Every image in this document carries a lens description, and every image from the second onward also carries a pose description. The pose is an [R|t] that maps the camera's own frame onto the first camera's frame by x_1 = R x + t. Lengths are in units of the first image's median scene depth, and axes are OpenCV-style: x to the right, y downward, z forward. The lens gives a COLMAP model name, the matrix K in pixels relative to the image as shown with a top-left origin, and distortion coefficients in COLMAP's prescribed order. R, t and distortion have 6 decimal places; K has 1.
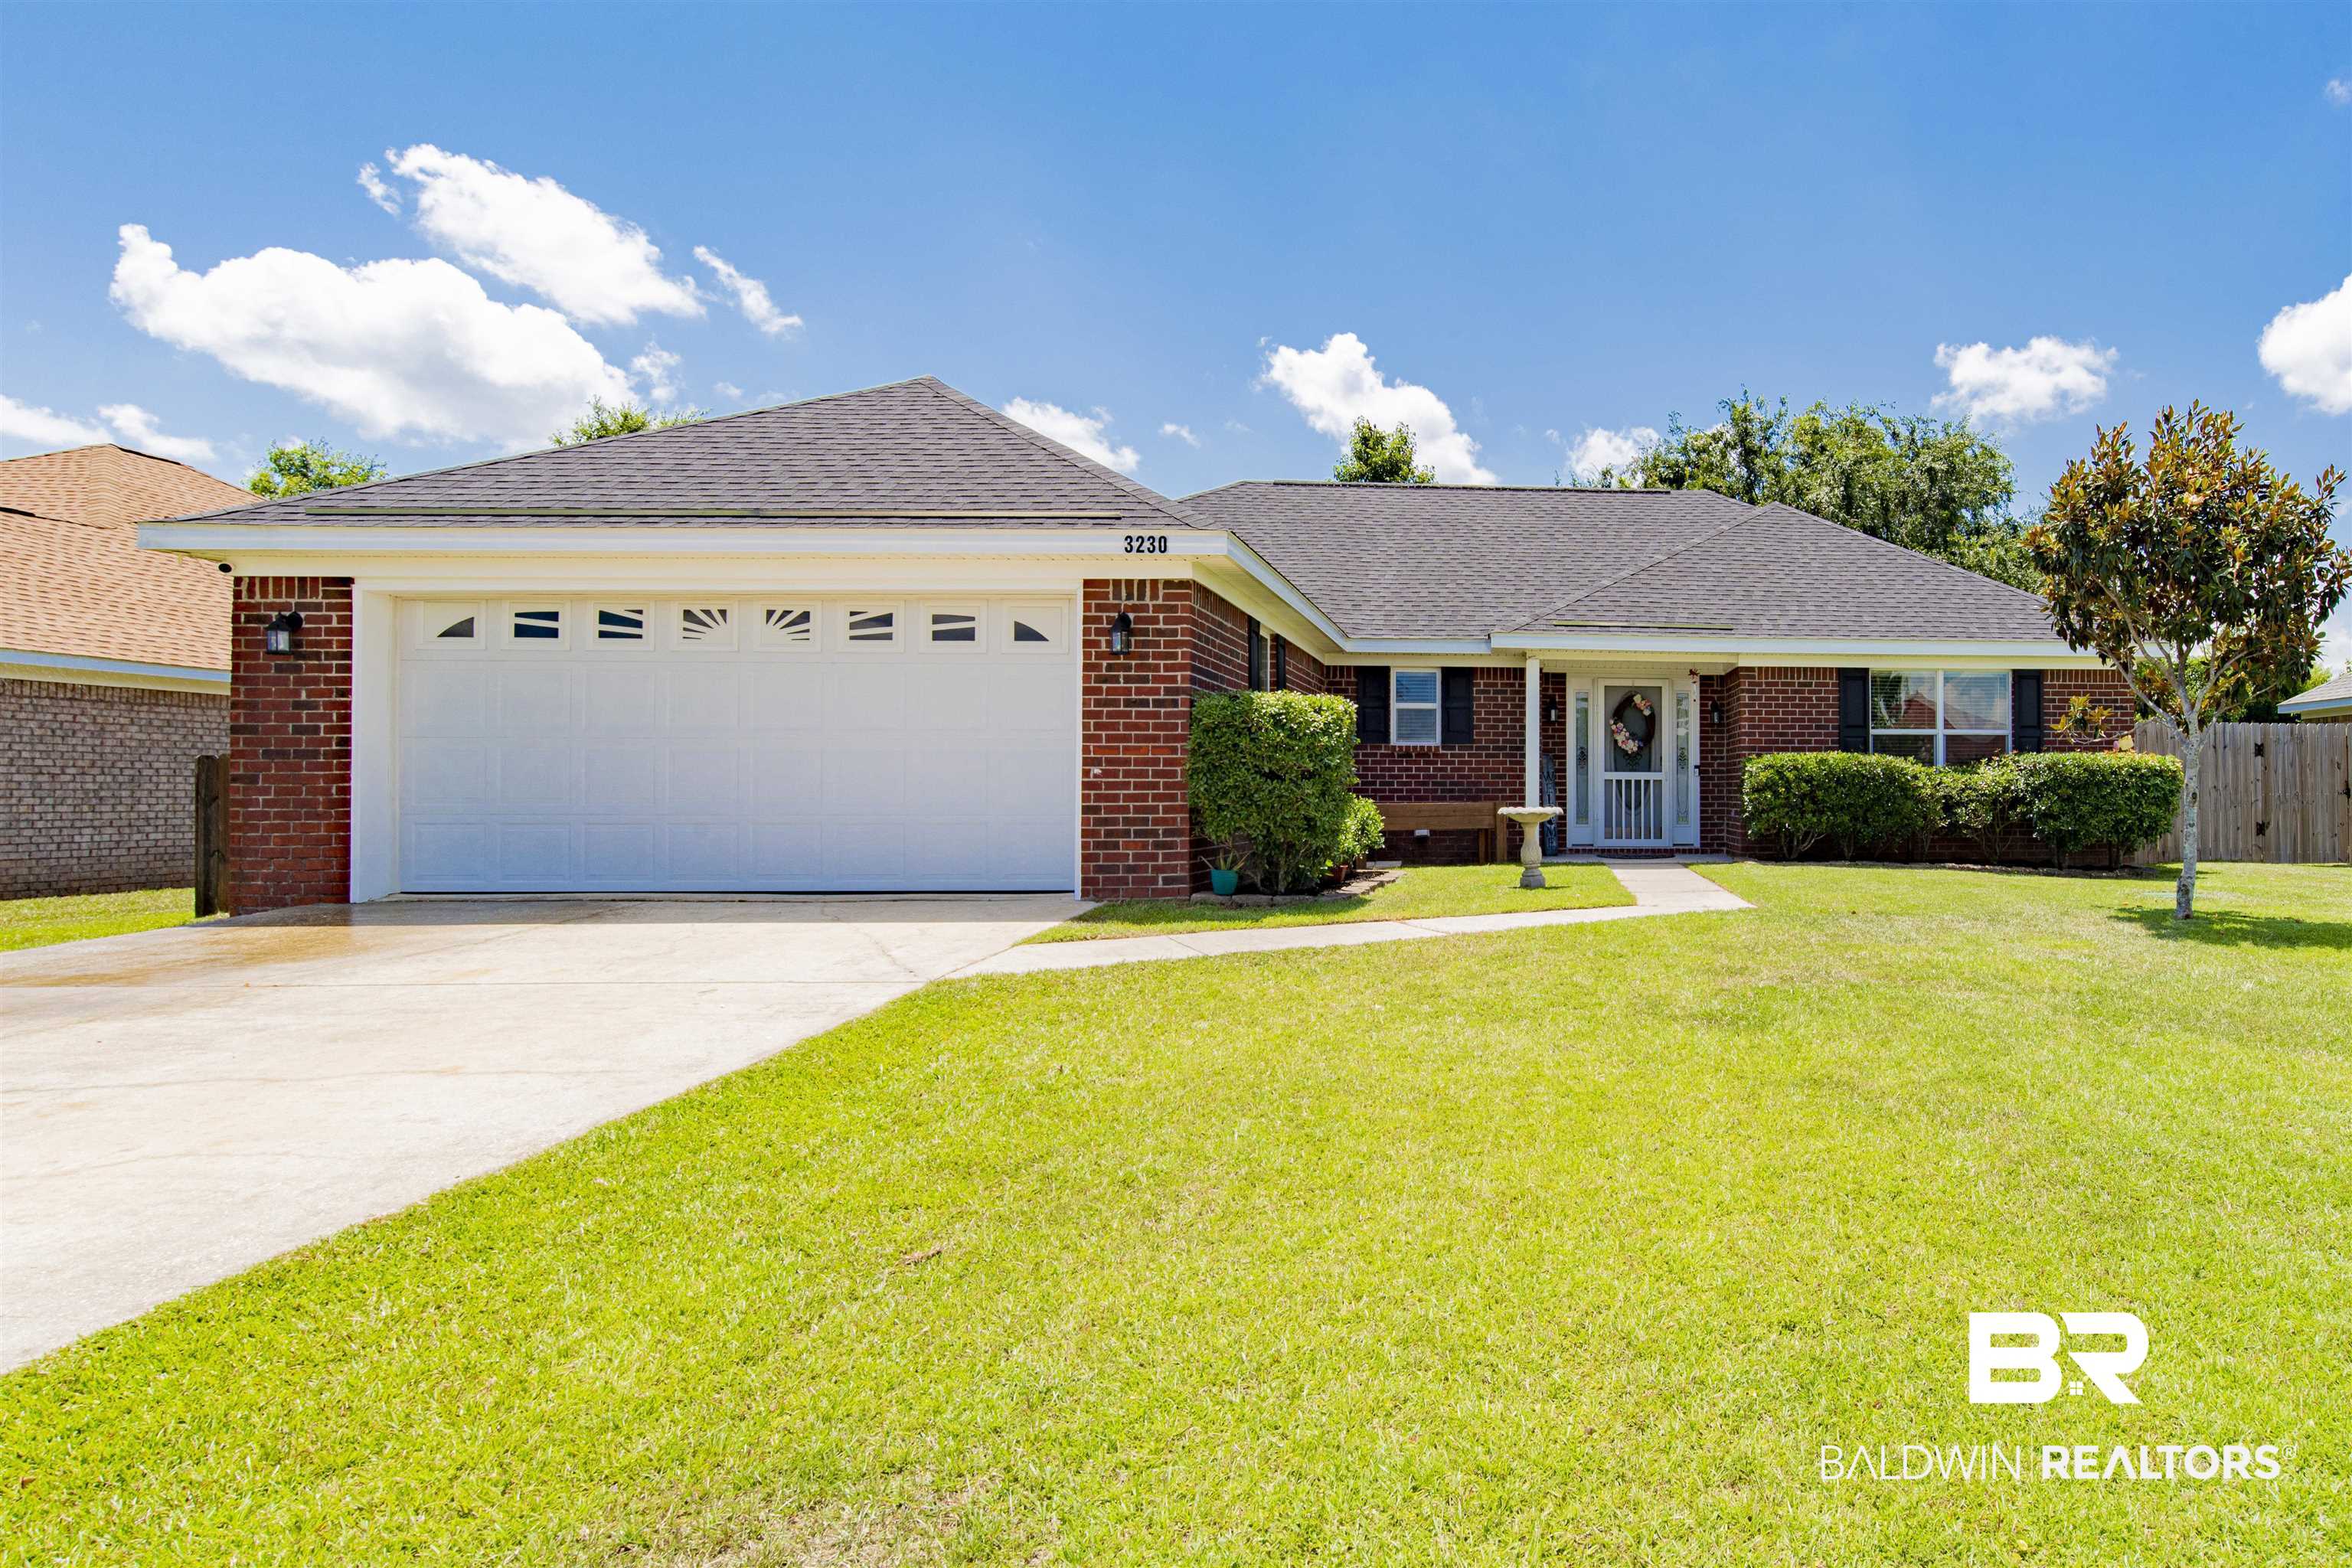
lens RADIAL K [[1546.4, 0, 1175.3], [0, 1546.4, 779.9], [0, 0, 1]] dist [-0.043727, 0.002283]
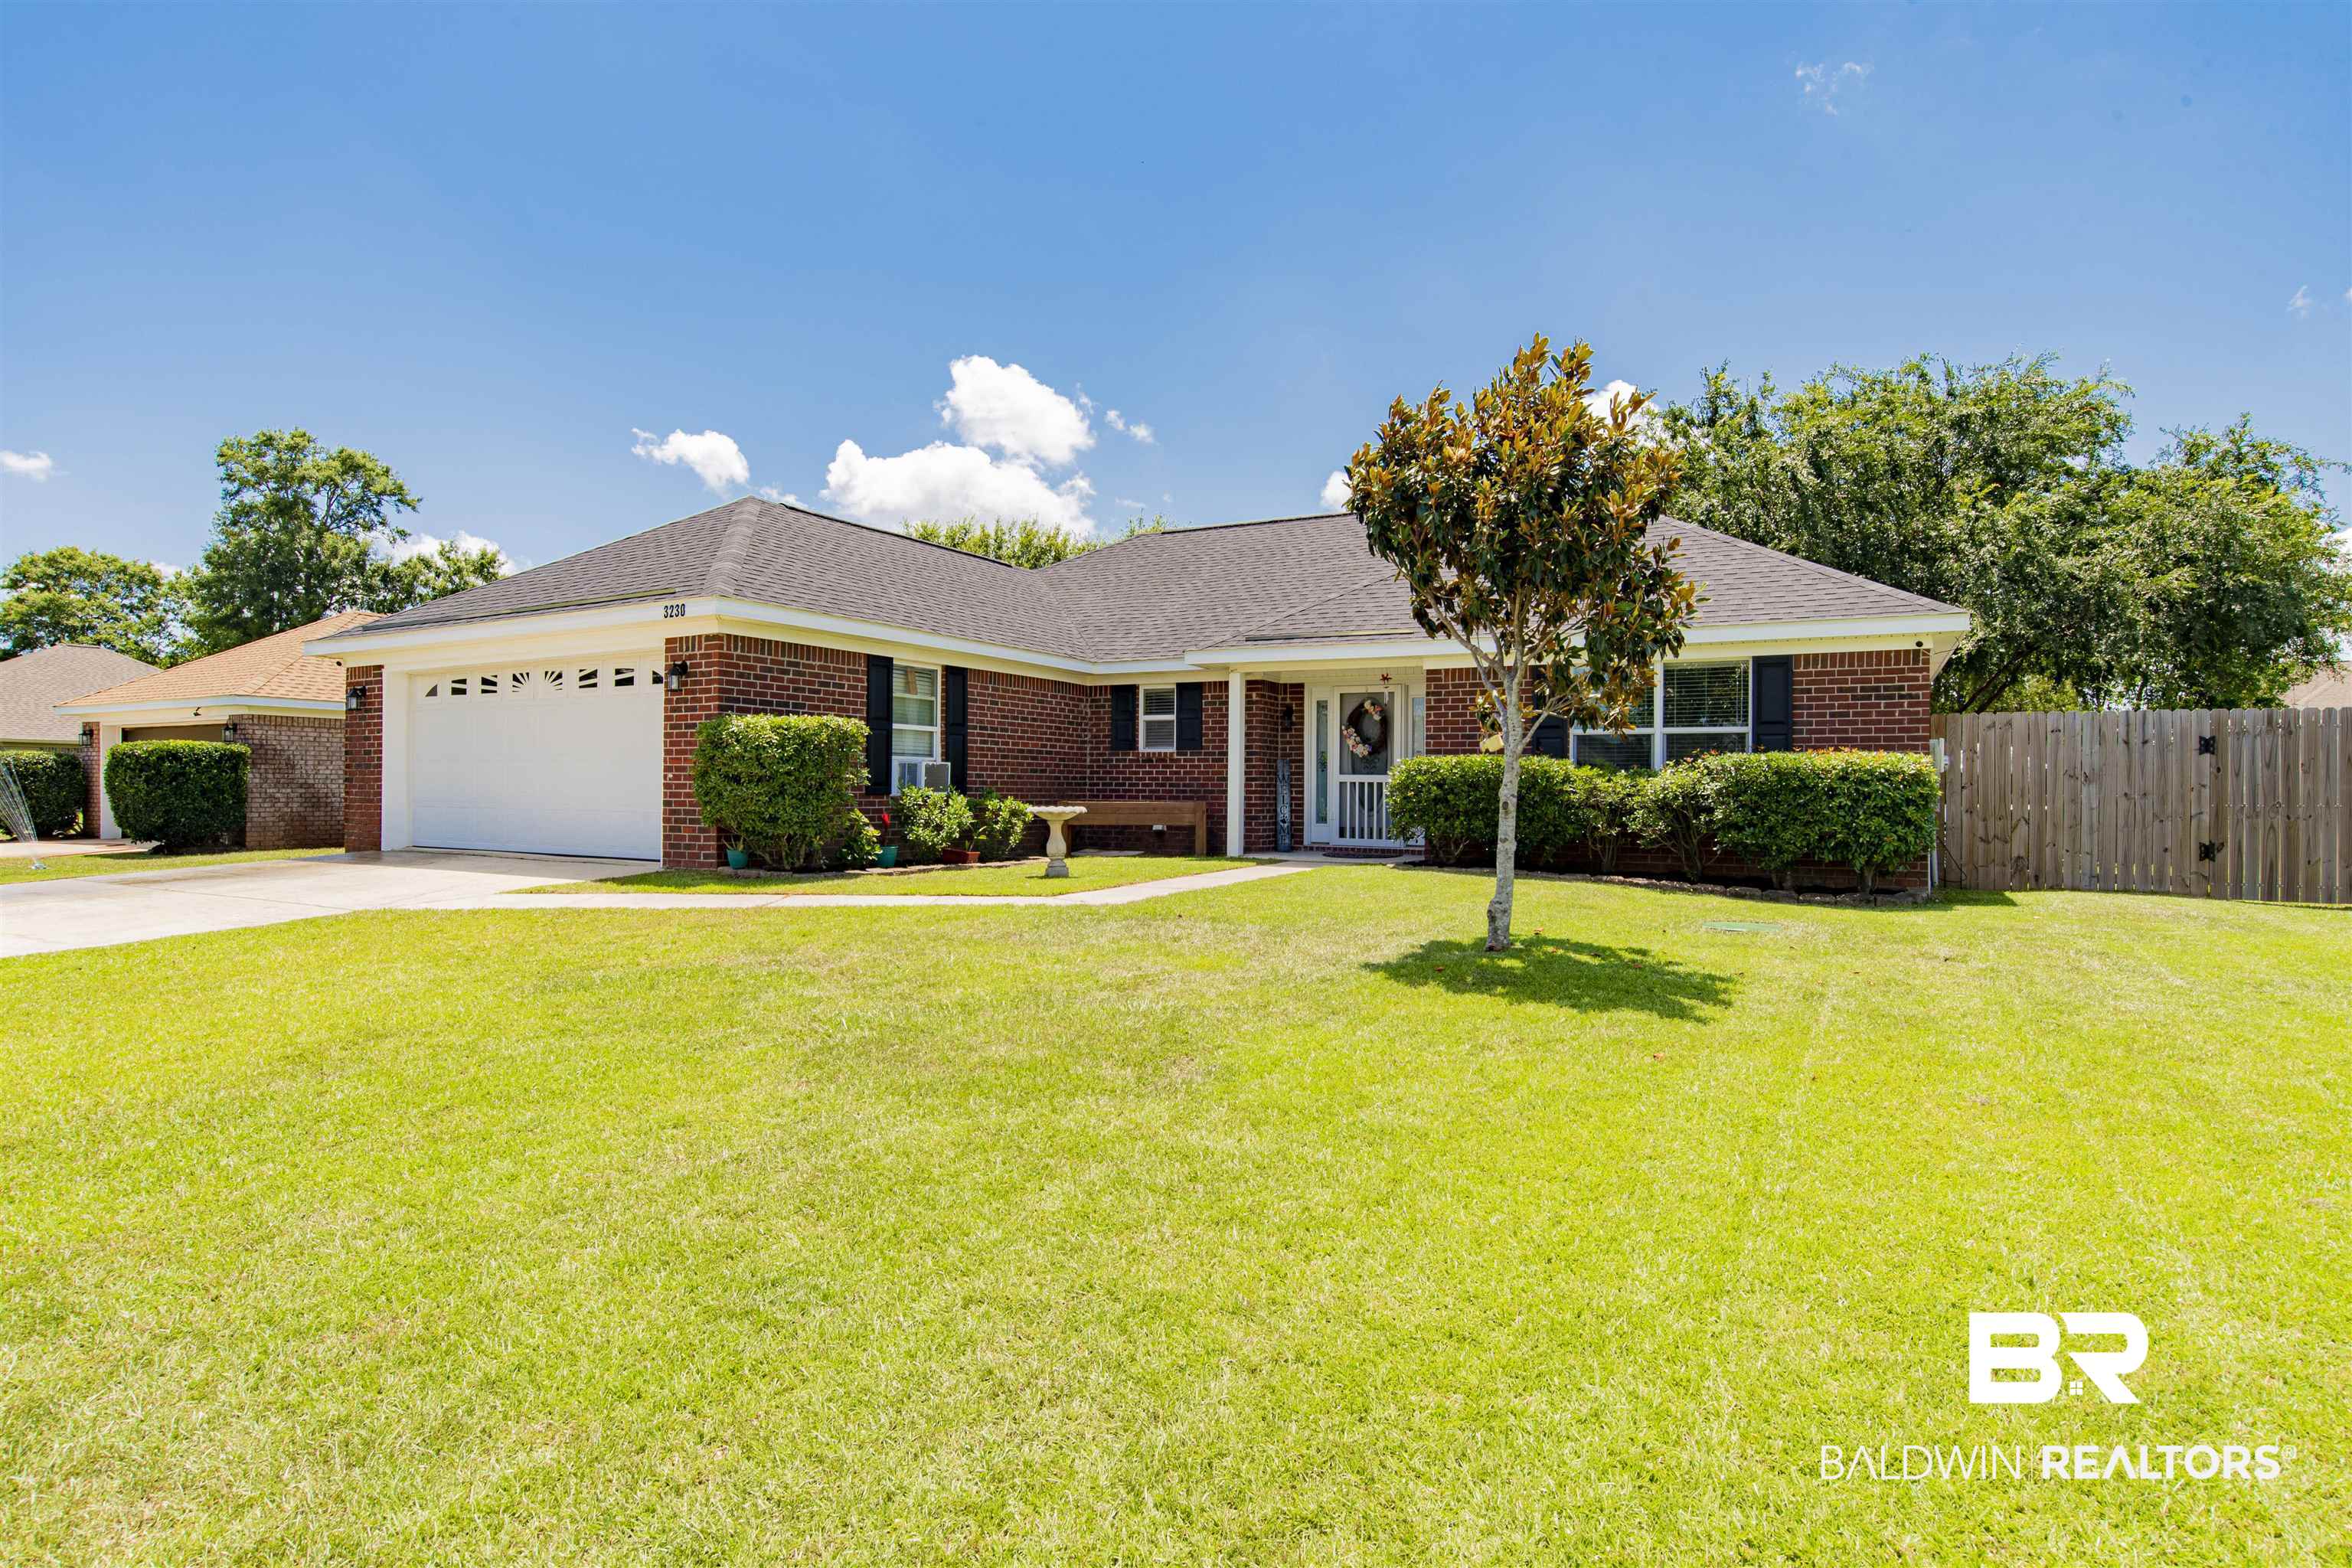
lens RADIAL K [[1208.4, 0, 1176.8], [0, 1208.4, 778.4], [0, 0, 1]] dist [-0.035583, 0.007821]
pose [[0.830179, 0.001831, -0.557494, 0.673073], [-0.001321, 0.999998, 0.001318, -0.003845], [0.557496, -0.000358, 0.830180, 0.257708]]
